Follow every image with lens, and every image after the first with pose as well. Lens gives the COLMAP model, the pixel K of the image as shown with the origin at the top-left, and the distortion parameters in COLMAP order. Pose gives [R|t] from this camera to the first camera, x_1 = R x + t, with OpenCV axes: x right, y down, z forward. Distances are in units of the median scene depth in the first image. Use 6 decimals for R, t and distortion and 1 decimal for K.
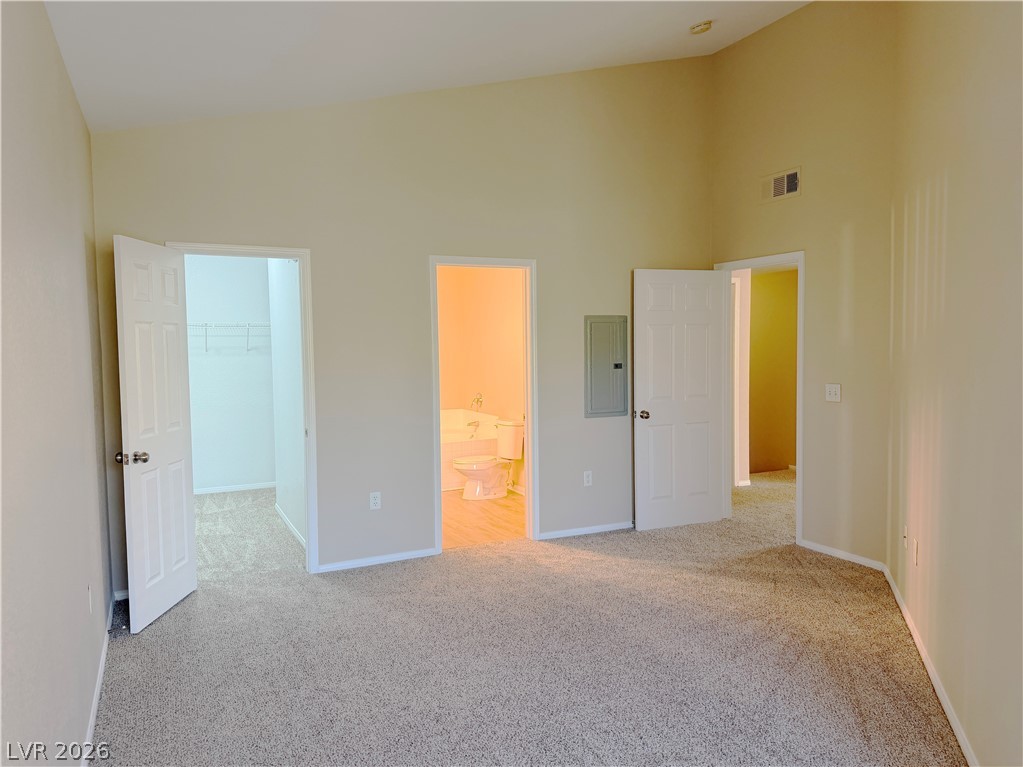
lens RADIAL K [[727.6, 0, 509.8], [0, 727.6, 384.8], [0, 0, 1]] dist [0.114090, -0.167399]
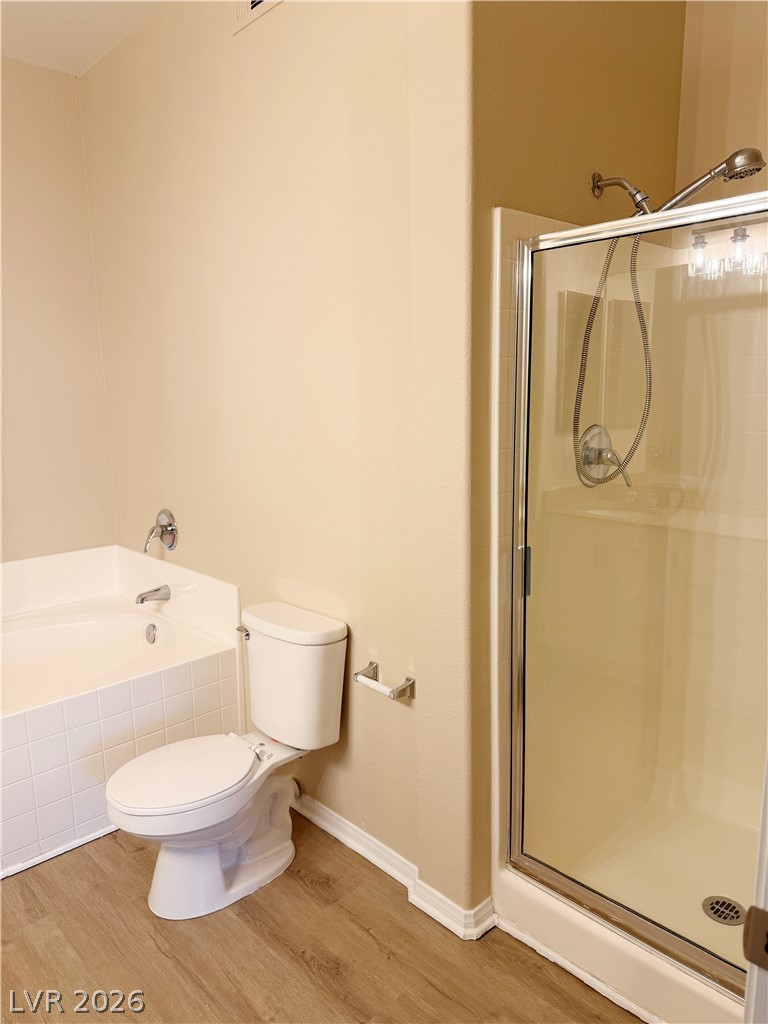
lens RADIAL K [[728.3, 0, 384.0], [0, 728.3, 512.0], [0, 0, 1]] dist [0.114090, -0.167399]
pose [[0.952525, -0.056306, 0.299207, -0.052210], [0.022091, 0.992941, 0.116532, -0.031912], [-0.303657, -0.104390, 0.947046, 0.662960]]
